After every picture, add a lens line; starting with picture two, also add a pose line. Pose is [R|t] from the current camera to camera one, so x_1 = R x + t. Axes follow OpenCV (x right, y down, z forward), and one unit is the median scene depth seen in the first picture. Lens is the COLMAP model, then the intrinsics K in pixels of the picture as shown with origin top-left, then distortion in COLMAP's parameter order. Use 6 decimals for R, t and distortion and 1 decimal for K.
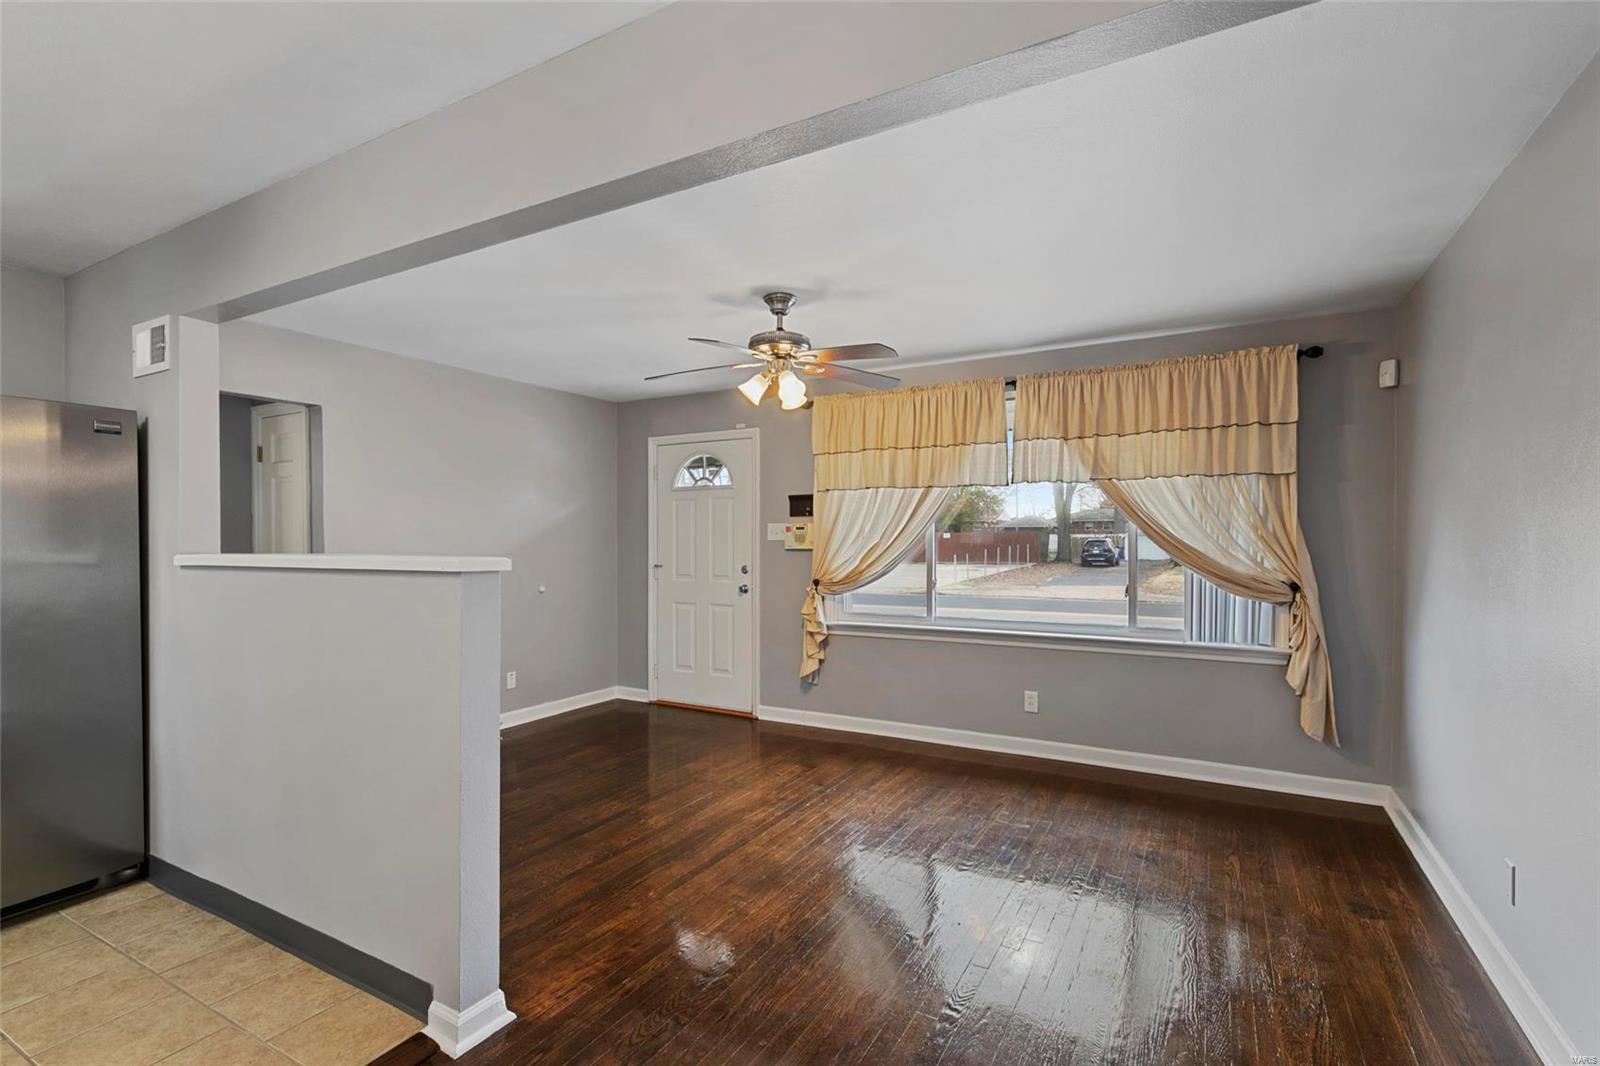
lens RADIAL K [[738.8, 0, 807.1], [0, 738.8, 544.0], [0, 0, 1]] dist [0.004447, 0.001207]
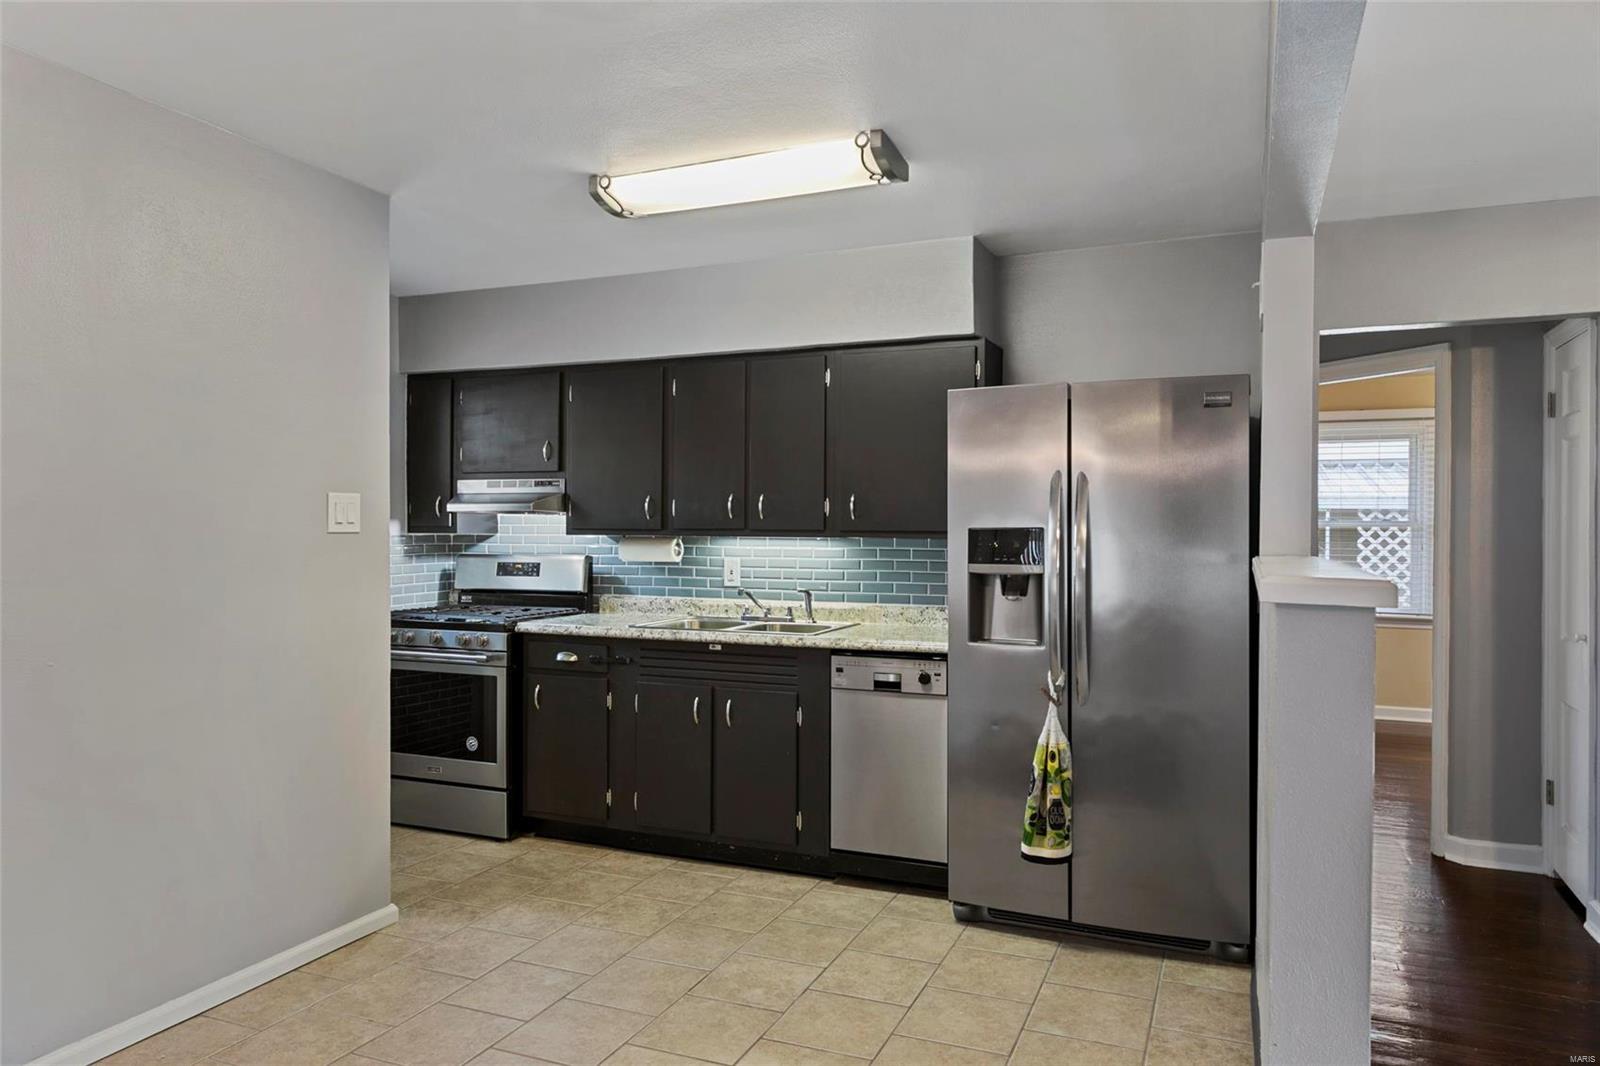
lens RADIAL K [[1038.3, 0, 796.3], [0, 1038.3, 537.8], [0, 0, 1]] dist [0.019649, 0.001597]
pose [[0.098220, 0.009974, -0.995115, 0.127642], [-0.015362, 0.999846, 0.008505, -0.005095], [0.995046, 0.014451, 0.098359, 0.326171]]
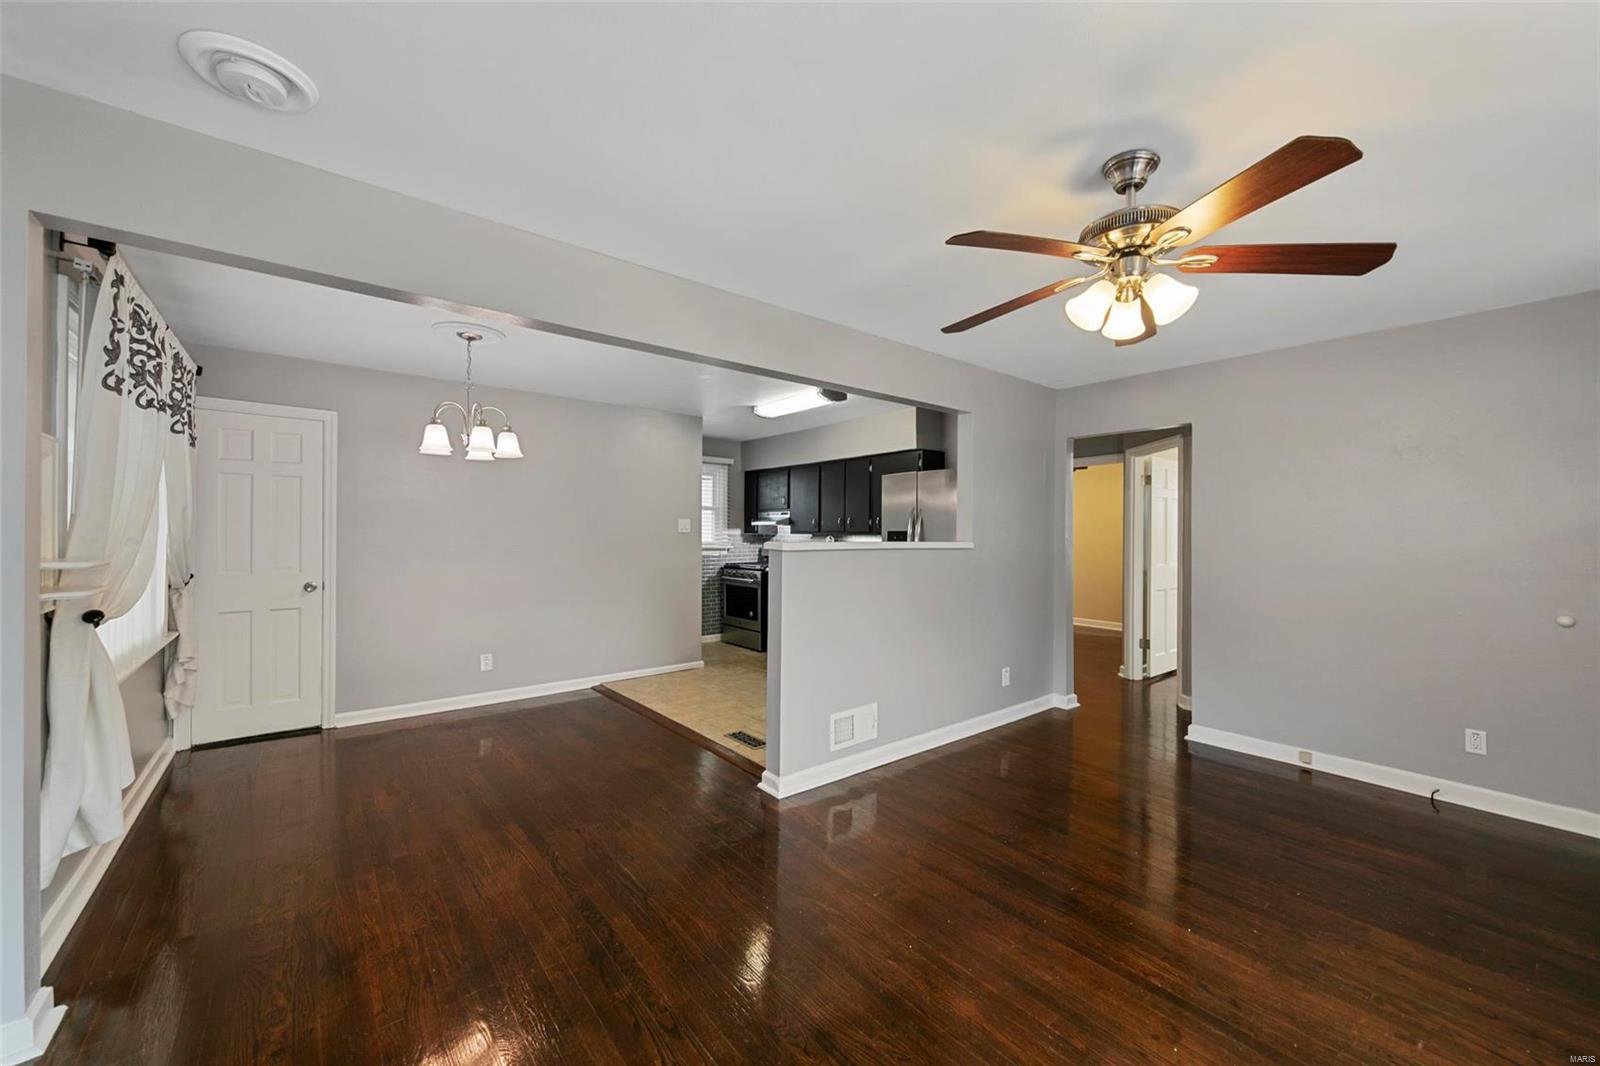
lens RADIAL K [[605.1, 0, 803.4], [0, 605.1, 530.0], [0, 0, 1]] dist [0.005739, -0.000147]
pose [[-0.373778, -0.005310, -0.927503, 0.558080], [-0.015861, 0.999874, 0.000668, -0.008358], [0.927382, 0.014961, -0.373815, 0.935600]]
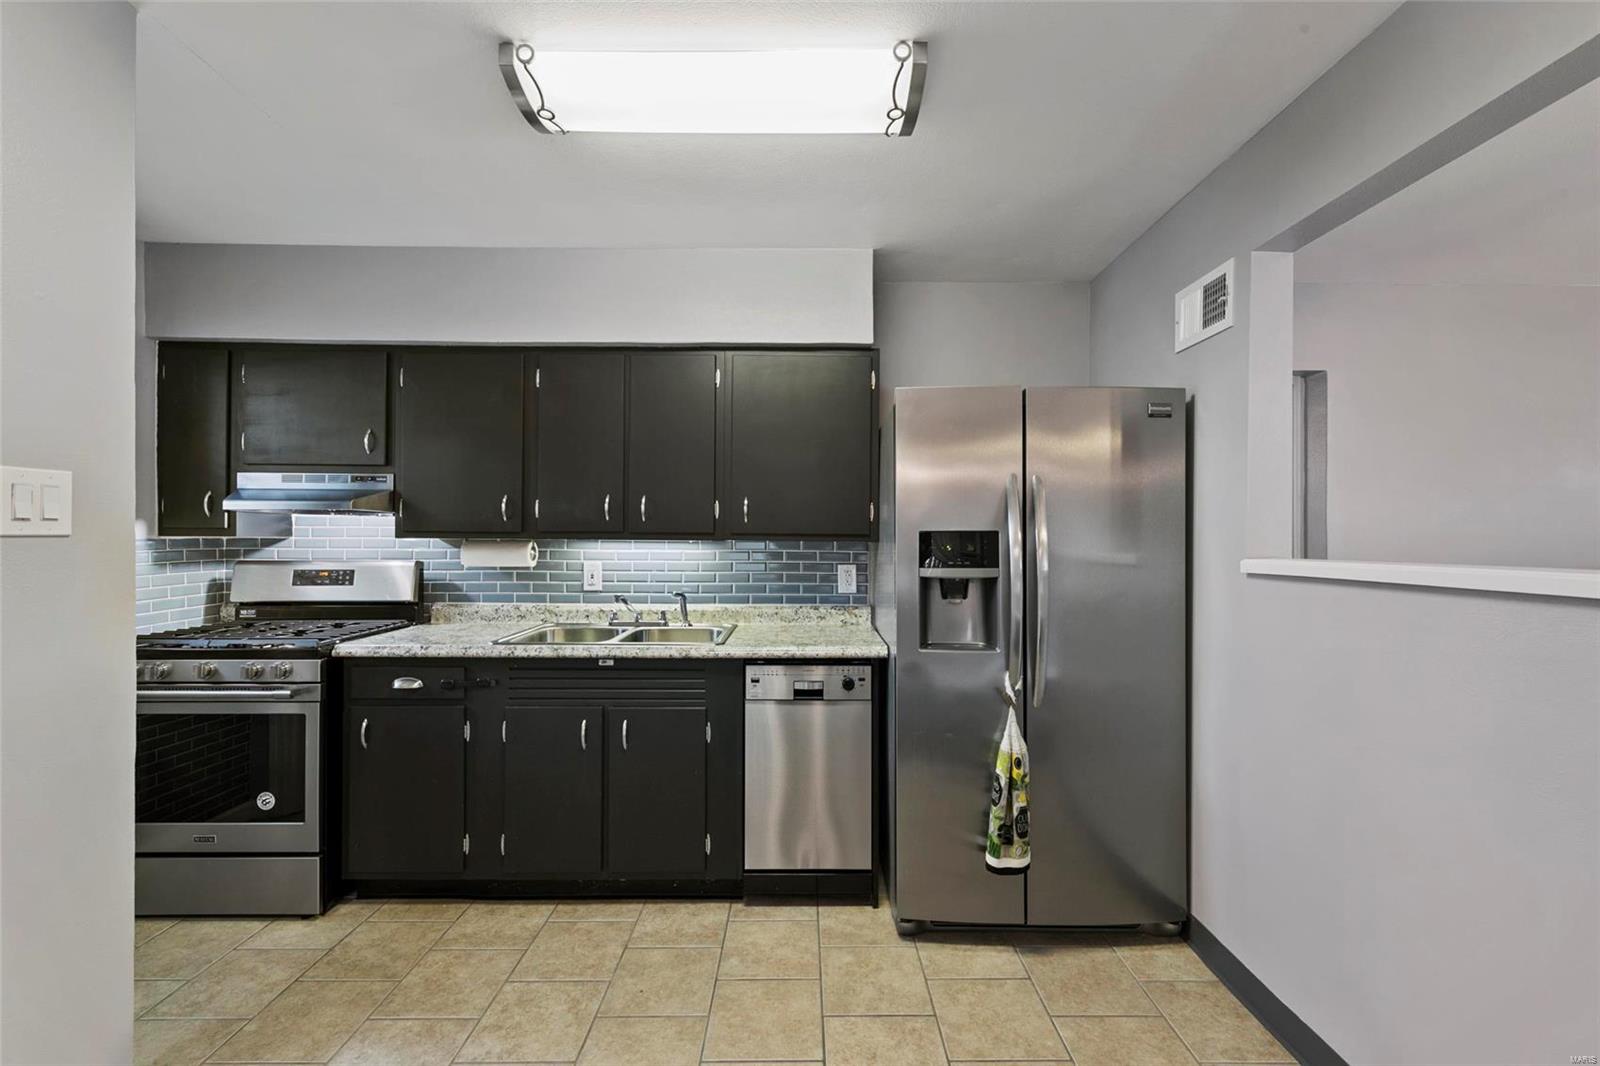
lens RADIAL K [[682.6, 0, 804.3], [0, 682.6, 535.2], [0, 0, 1]] dist [0.011065, -0.001783]
pose [[0.485343, 0.004457, -0.874313, -0.339661], [-0.015748, 0.999869, -0.003645, -0.000580], [0.874182, 0.015538, 0.485350, 0.189178]]
